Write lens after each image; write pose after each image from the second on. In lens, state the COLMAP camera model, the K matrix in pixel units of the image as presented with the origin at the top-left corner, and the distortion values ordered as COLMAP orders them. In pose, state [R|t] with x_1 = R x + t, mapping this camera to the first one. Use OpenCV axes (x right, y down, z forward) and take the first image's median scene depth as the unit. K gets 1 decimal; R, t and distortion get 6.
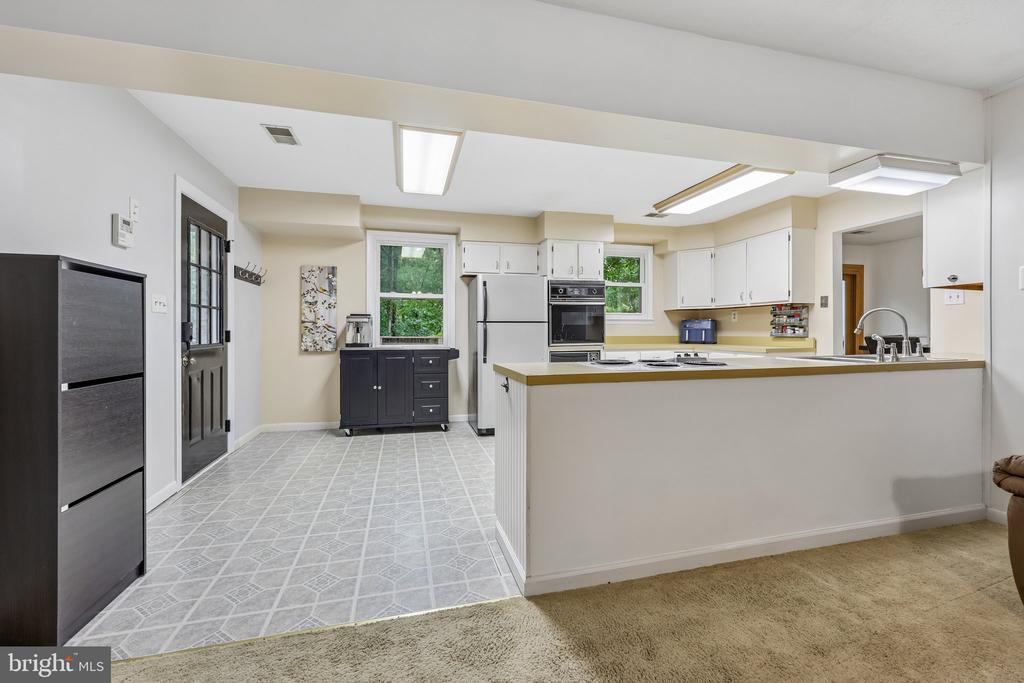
lens RADIAL K [[414.2, 0, 510.3], [0, 414.2, 336.1], [0, 0, 1]] dist [-0.001032, -0.000094]
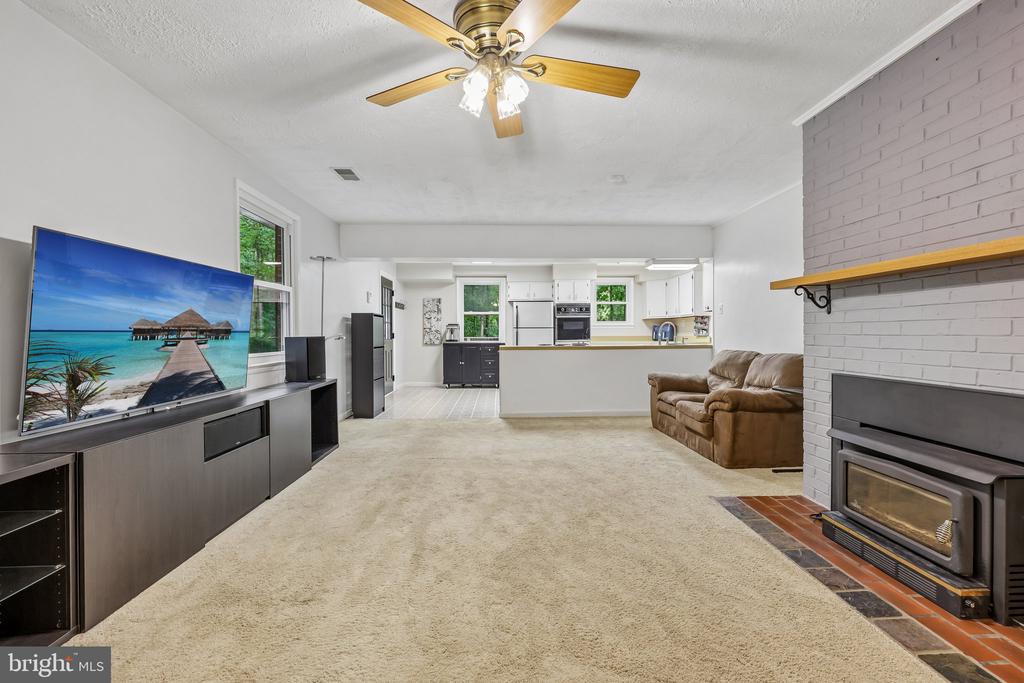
lens RADIAL K [[408.6, 0, 514.5], [0, 408.6, 352.4], [0, 0, 1]] dist [0.000160, 0.000004]
pose [[0.976328, 0.007111, -0.216179, 0.303734], [0.000617, 0.999364, 0.035660, 0.008998], [0.216295, -0.034949, 0.975702, -0.734189]]
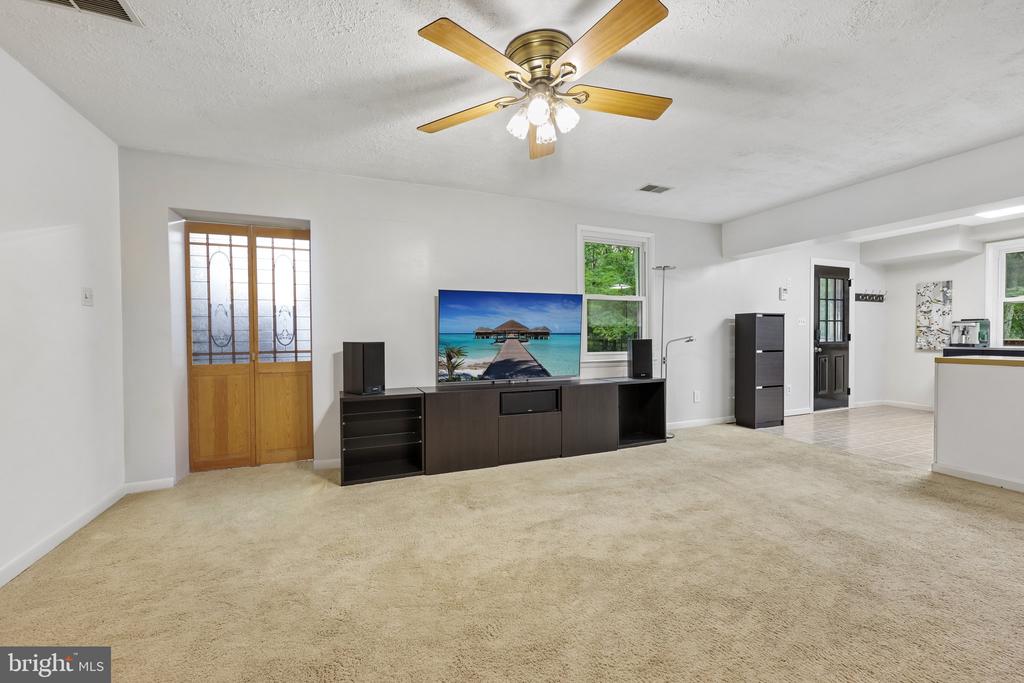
lens RADIAL K [[414.2, 0, 510.3], [0, 414.2, 336.1], [0, 0, 1]] dist [-0.001032, -0.000094]
pose [[0.134252, -0.000582, -0.990947, 0.619966], [-0.007435, 0.999971, -0.001595, 0.006759], [0.990919, 0.007581, 0.134244, -0.451492]]
